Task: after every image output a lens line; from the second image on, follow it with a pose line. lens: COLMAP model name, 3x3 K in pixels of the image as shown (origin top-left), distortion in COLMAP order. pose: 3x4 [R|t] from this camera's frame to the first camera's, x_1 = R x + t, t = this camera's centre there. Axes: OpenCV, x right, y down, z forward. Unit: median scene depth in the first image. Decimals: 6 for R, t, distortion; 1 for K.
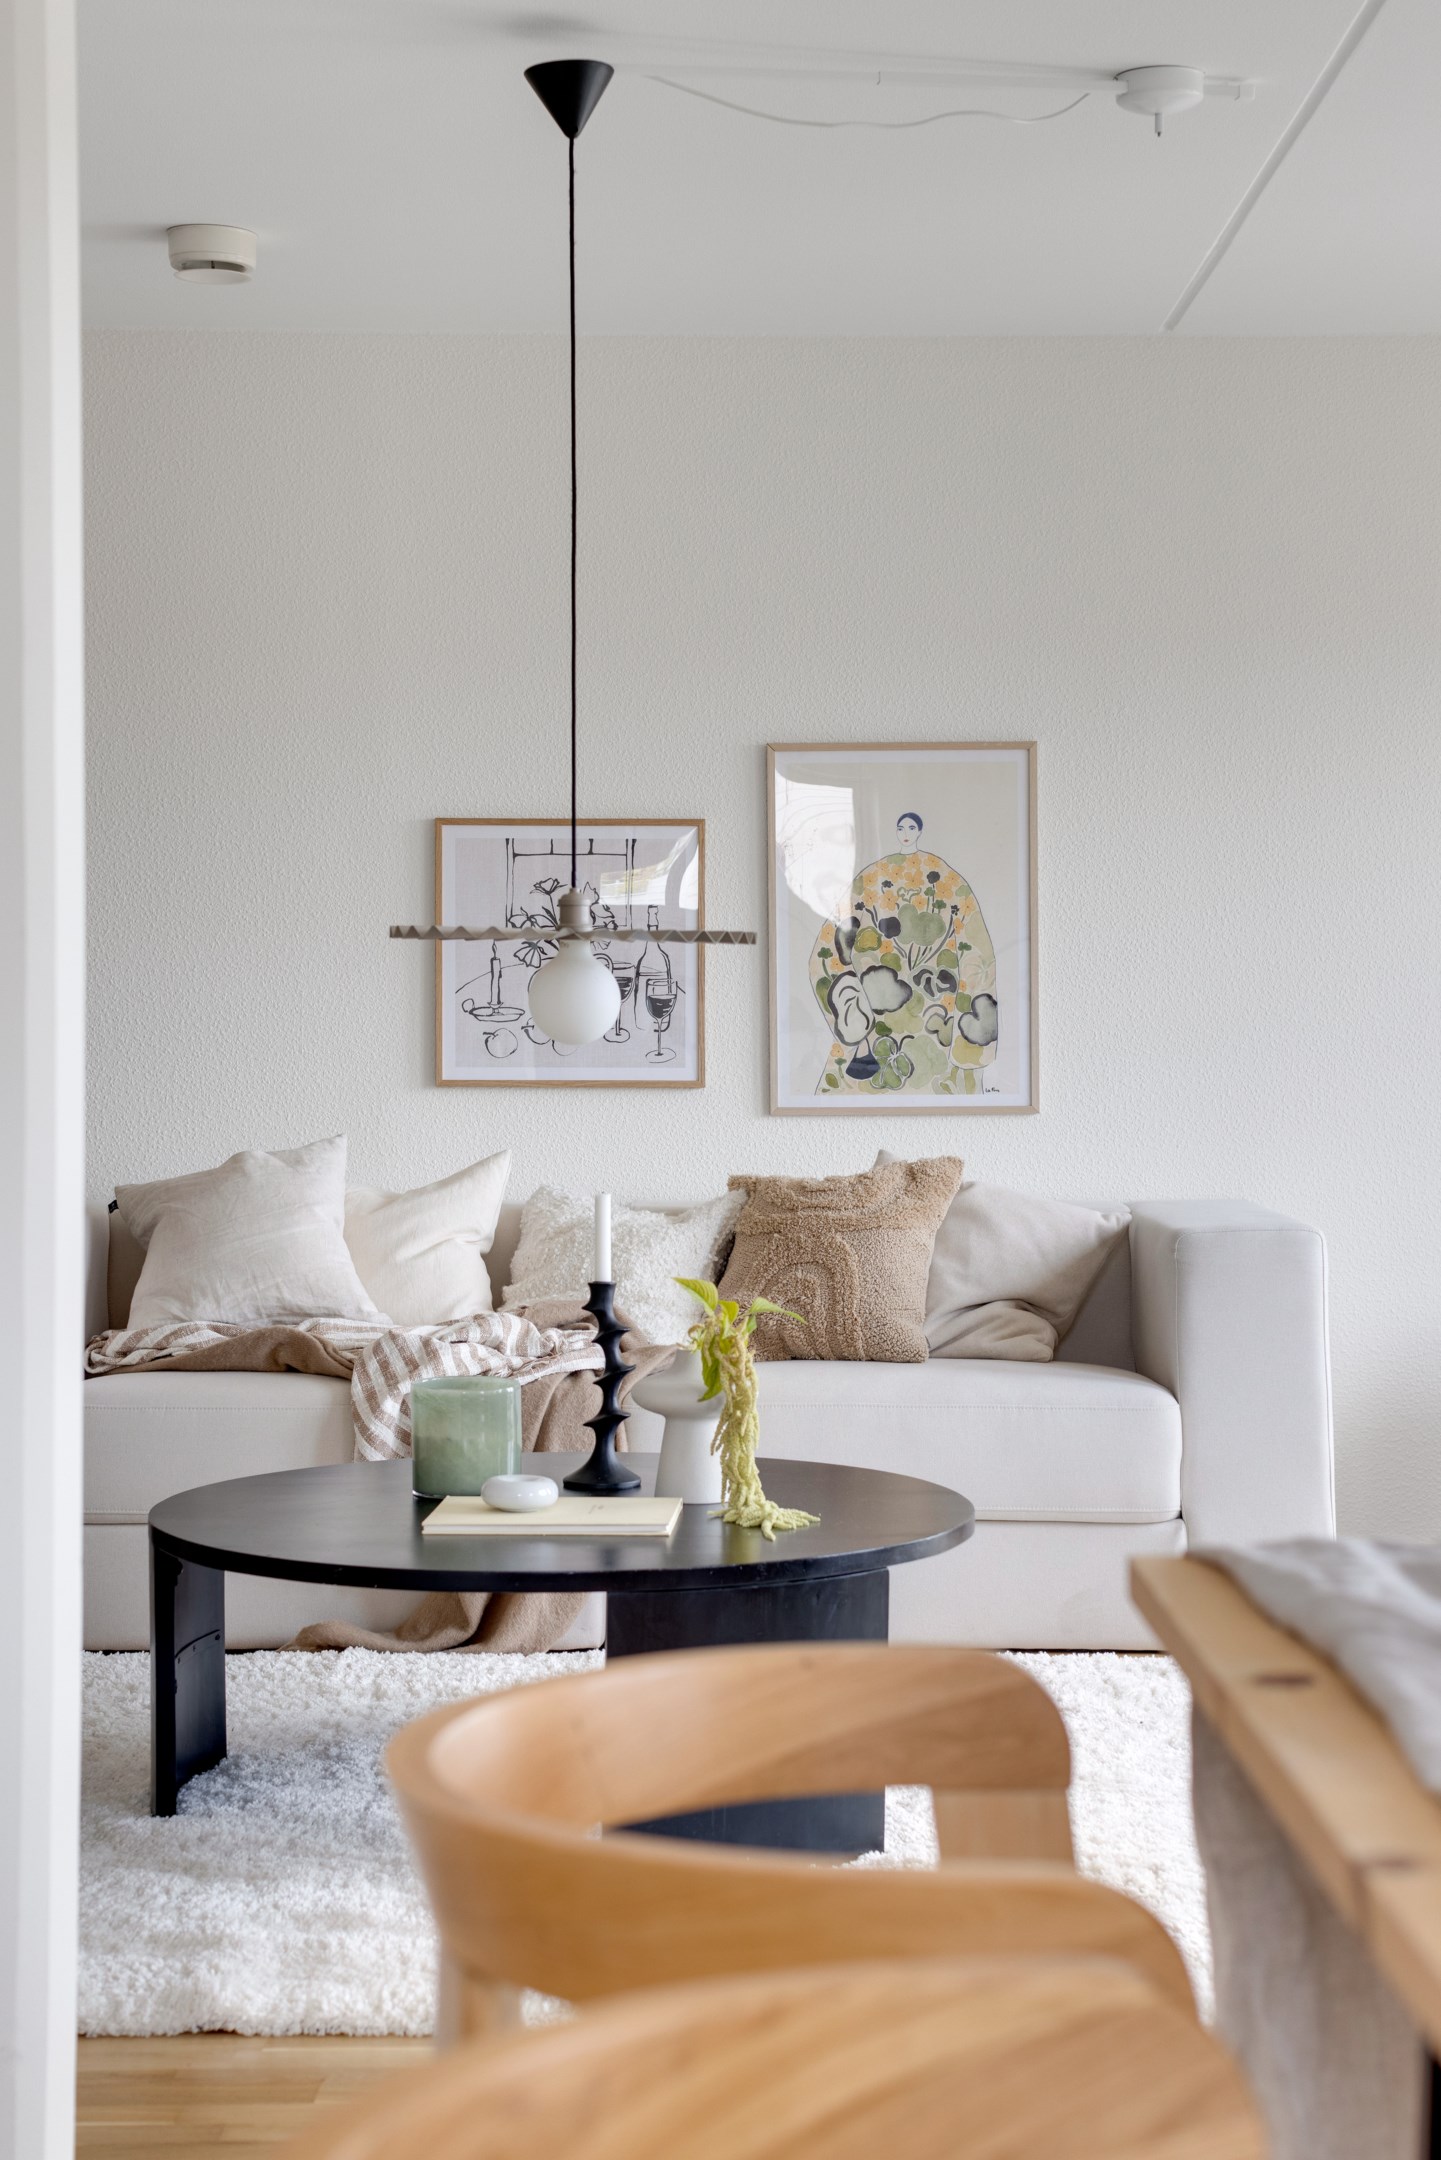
lens RADIAL K [[3007.2, 0, 713.5], [0, 3007.2, 1079.8], [0, 0, 1]] dist [0.106517, 0.000000]
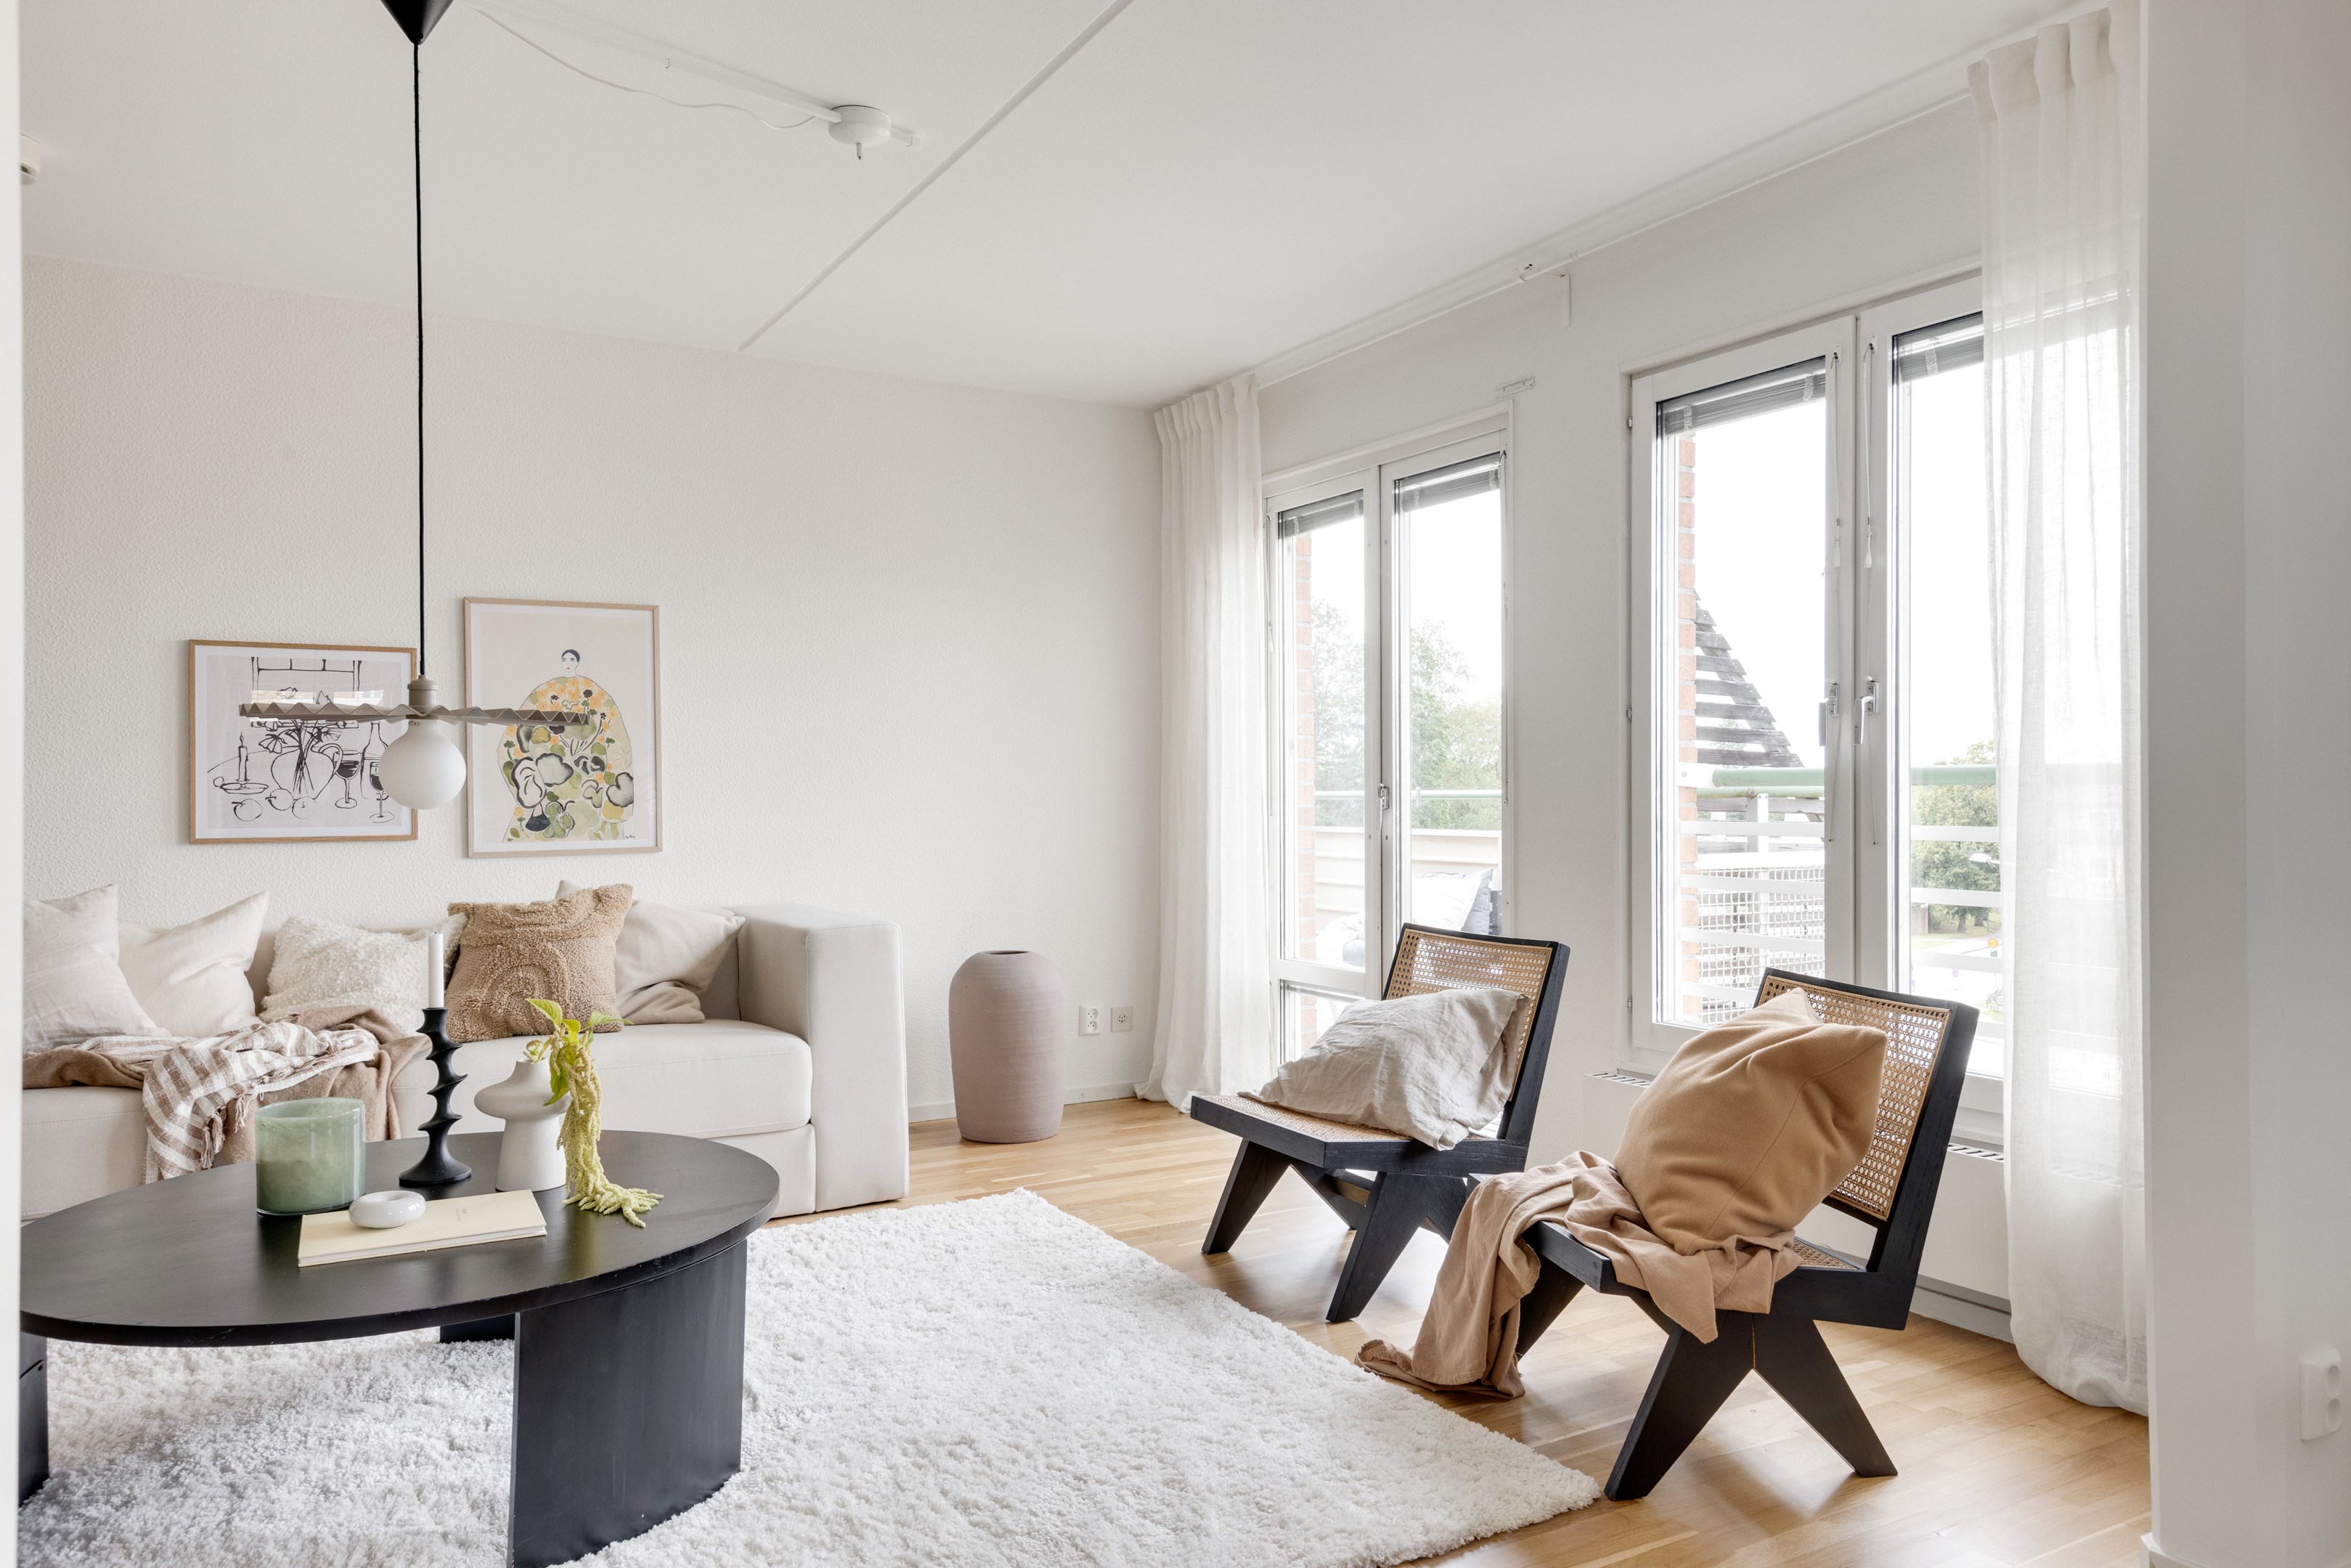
lens RADIAL K [[1578.8, 0, 1184.4], [0, 1578.8, 781.1], [0, 0, 1]] dist [0.009144, 0.003866]
pose [[0.873140, -0.005266, 0.487441, -0.058748], [0.018202, 0.999596, -0.021807, -0.002510], [-0.487130, 0.027913, 0.872883, 0.214901]]
